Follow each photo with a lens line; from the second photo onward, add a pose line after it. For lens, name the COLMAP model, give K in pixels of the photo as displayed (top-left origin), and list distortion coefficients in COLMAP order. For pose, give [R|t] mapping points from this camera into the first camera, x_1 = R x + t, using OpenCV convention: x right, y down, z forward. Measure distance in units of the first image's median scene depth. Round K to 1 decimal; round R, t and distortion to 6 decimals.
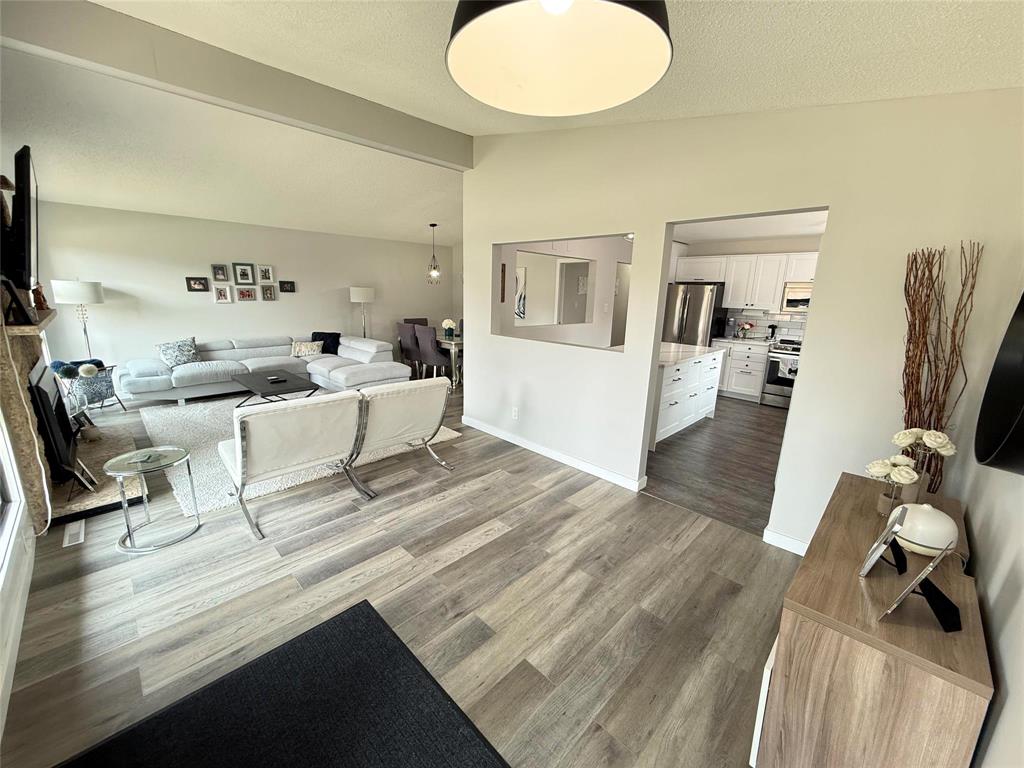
lens RADIAL K [[408.1, 0, 514.9], [0, 408.1, 383.7], [0, 0, 1]] dist [-0.001158, 0.000081]
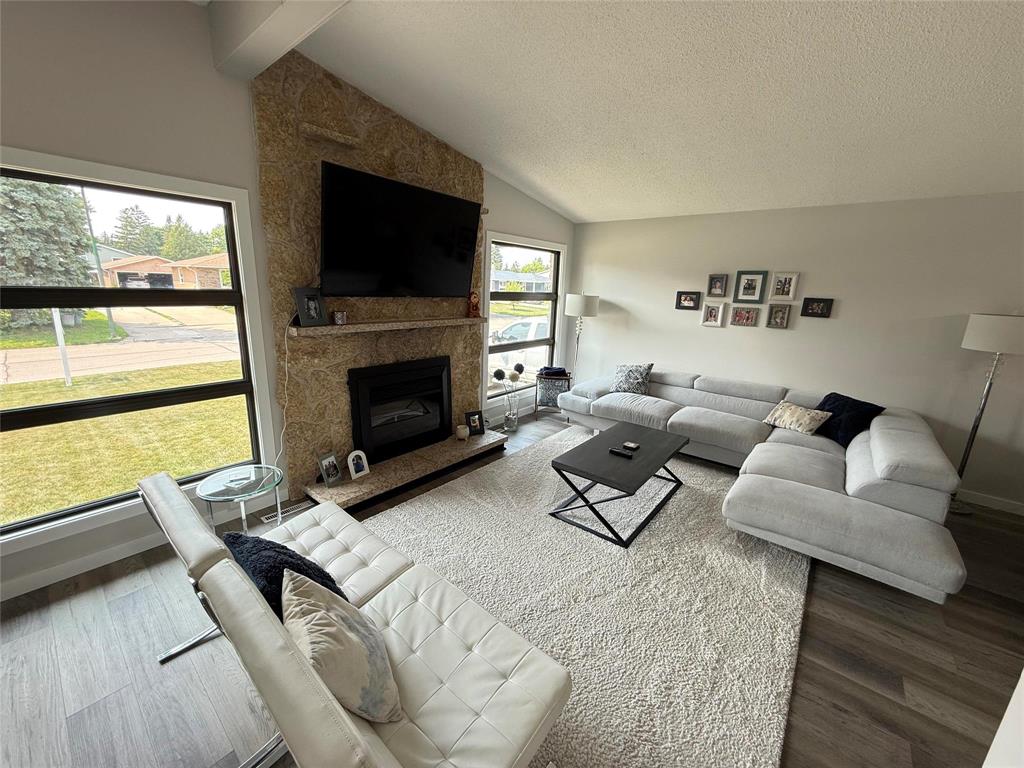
lens RADIAL K [[408.1, 0, 510.6], [0, 408.1, 387.0], [0, 0, 1]] dist [-0.001158, 0.000081]
pose [[0.079042, 0.219767, -0.972345, -0.006391], [-0.257902, 0.946697, 0.193005, -0.141758], [0.962933, 0.235514, 0.131507, 0.575994]]
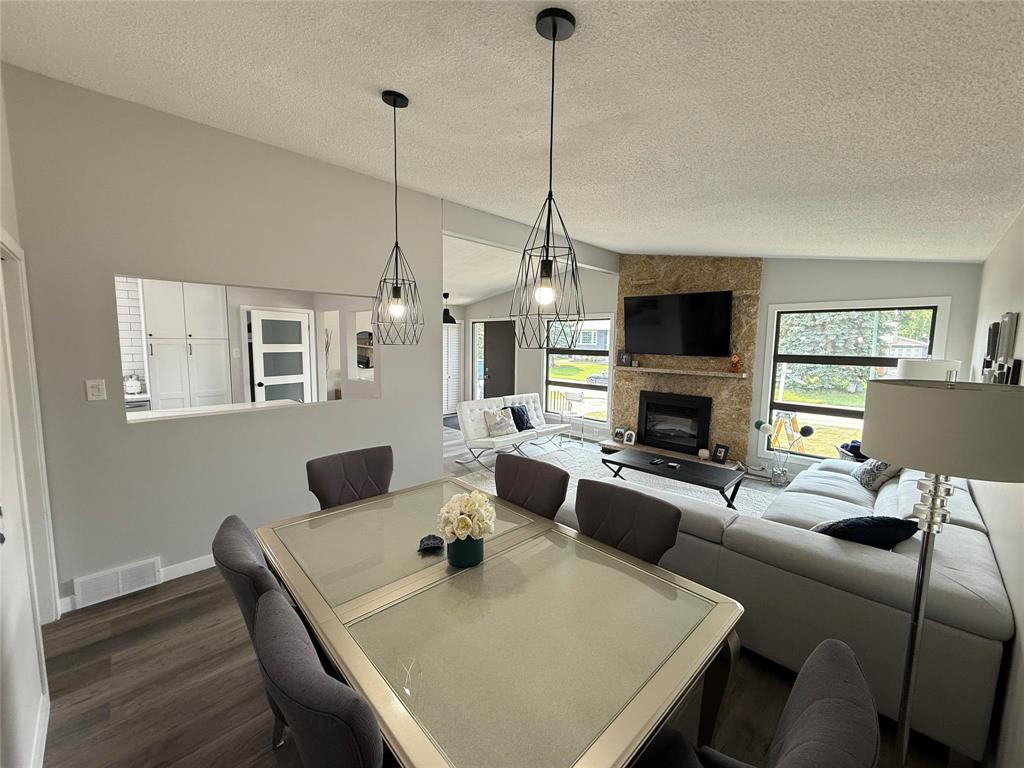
lens RADIAL K [[408.1, 0, 503.2], [0, 408.1, 380.9], [0, 0, 1]] dist [-0.001158, 0.000081]
pose [[-0.998351, -0.038365, 0.042697, -0.446038], [-0.022190, 0.943954, 0.329331, -0.562502], [-0.052939, 0.327840, -0.943249, 2.193679]]
